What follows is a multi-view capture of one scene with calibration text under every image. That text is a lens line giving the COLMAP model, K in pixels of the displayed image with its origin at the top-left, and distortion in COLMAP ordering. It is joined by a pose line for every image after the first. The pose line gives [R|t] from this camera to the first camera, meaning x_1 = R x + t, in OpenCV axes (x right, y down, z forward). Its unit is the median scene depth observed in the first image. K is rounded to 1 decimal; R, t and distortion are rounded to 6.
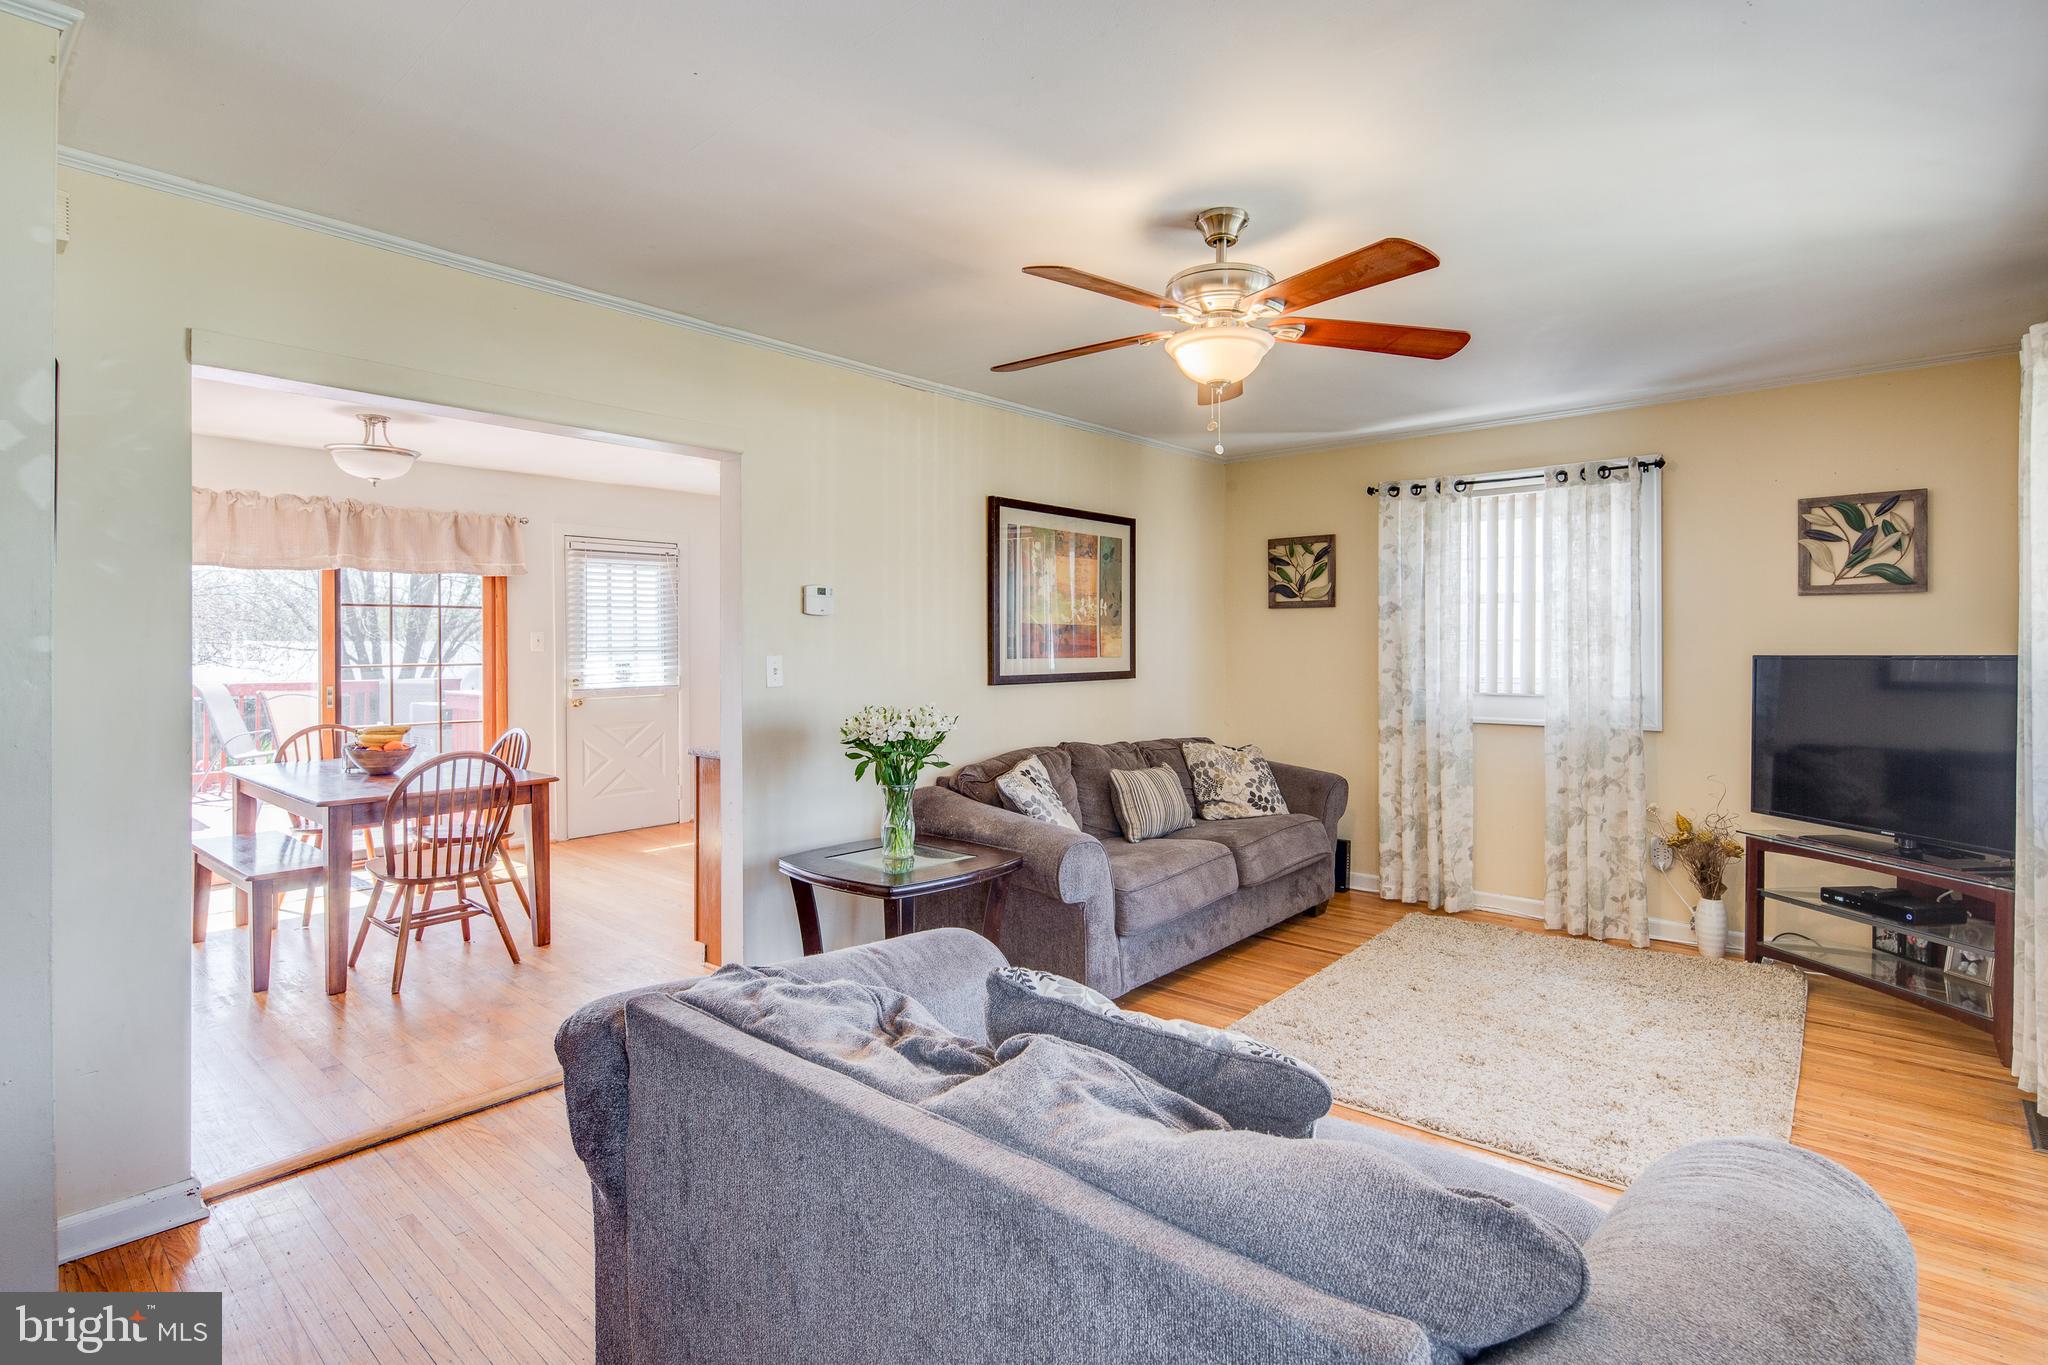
lens RADIAL K [[994.4, 0, 1027.2], [0, 994.4, 646.2], [0, 0, 1]] dist [0.000616, -0.000489]
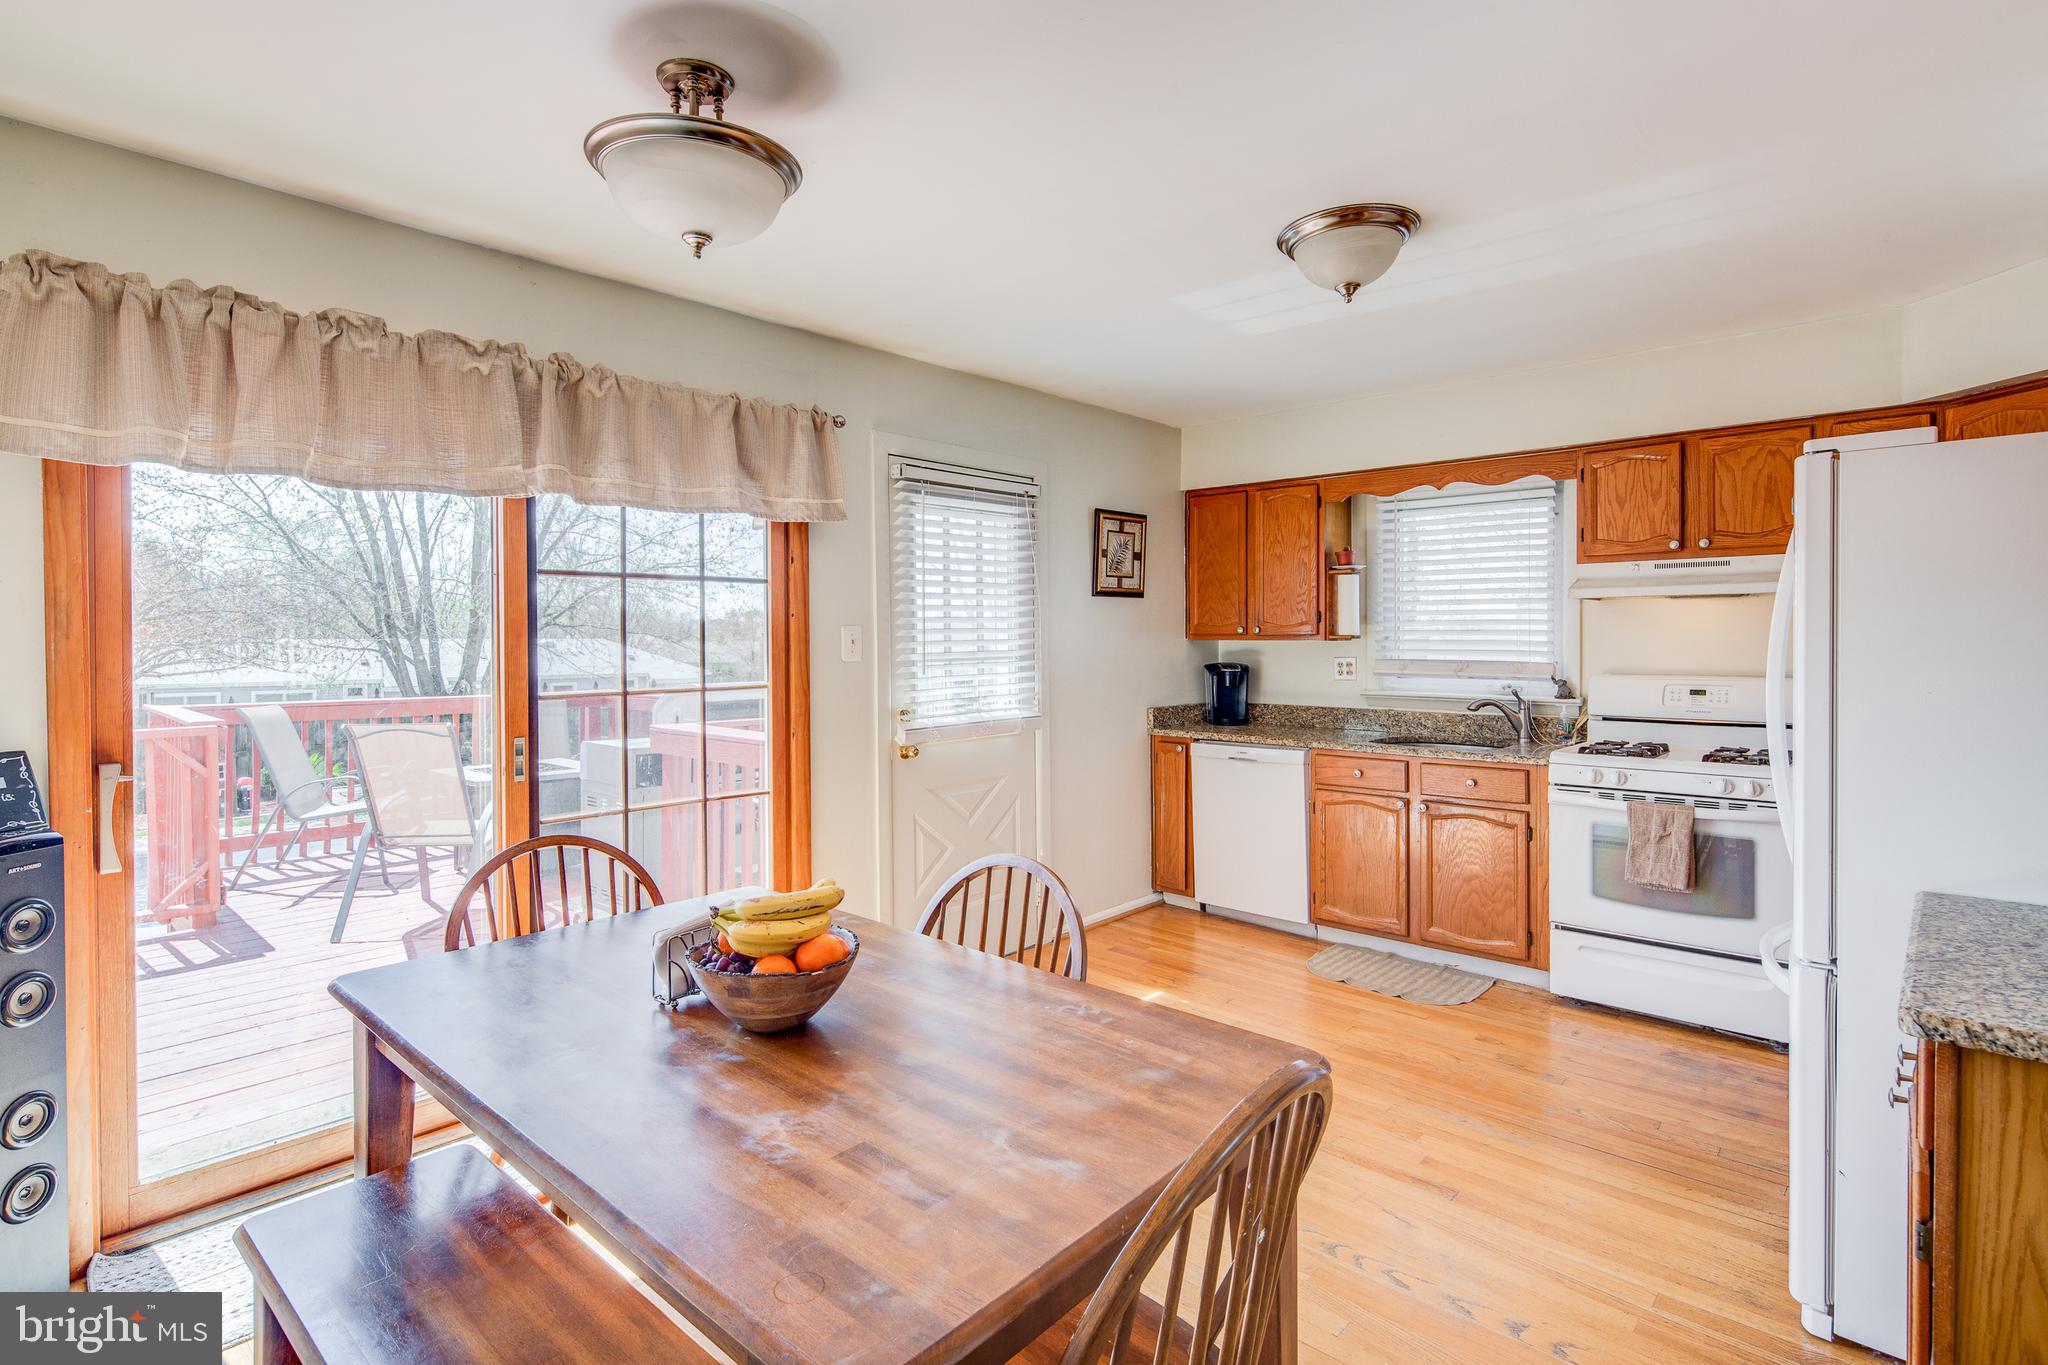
lens RADIAL K [[988.7, 0, 1021.0], [0, 988.7, 636.9], [0, 0, 1]] dist [-0.000937, -0.000267]
pose [[0.999748, -0.003143, -0.022215, -0.644243], [0.003074, 0.999990, -0.003136, -0.010723], [0.022225, 0.003067, 0.999748, 0.756867]]
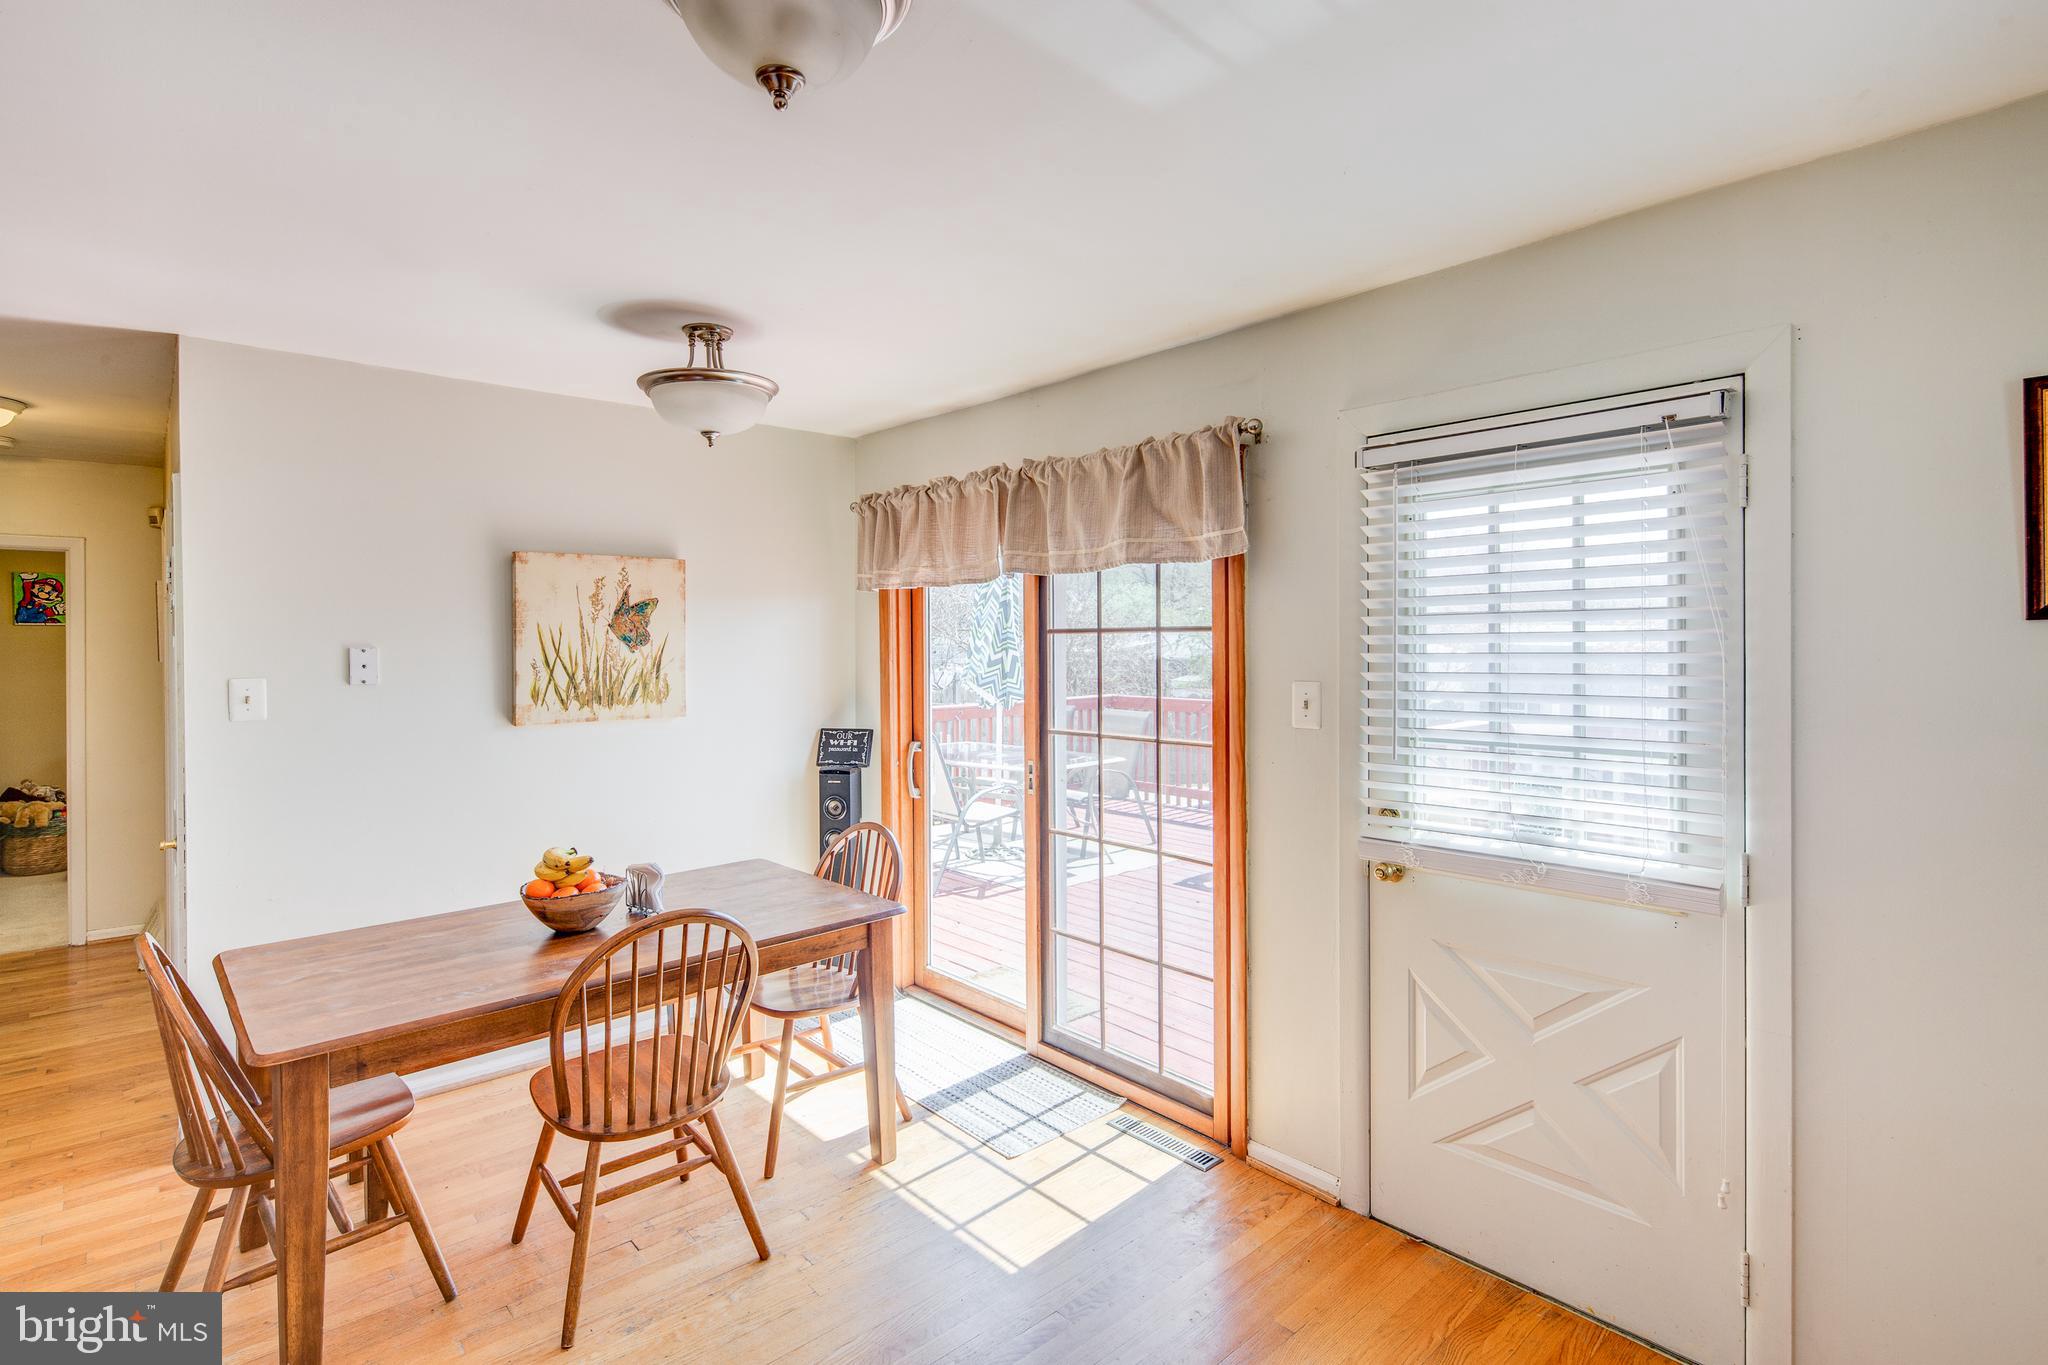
lens RADIAL K [[994.4, 0, 1027.2], [0, 994.4, 646.2], [0, 0, 1]] dist [0.000616, -0.000489]
pose [[-0.109285, 0.007673, -0.993981, -0.106031], [0.000171, 0.999970, 0.007700, -0.055388], [0.994010, 0.000672, -0.109284, 1.548093]]
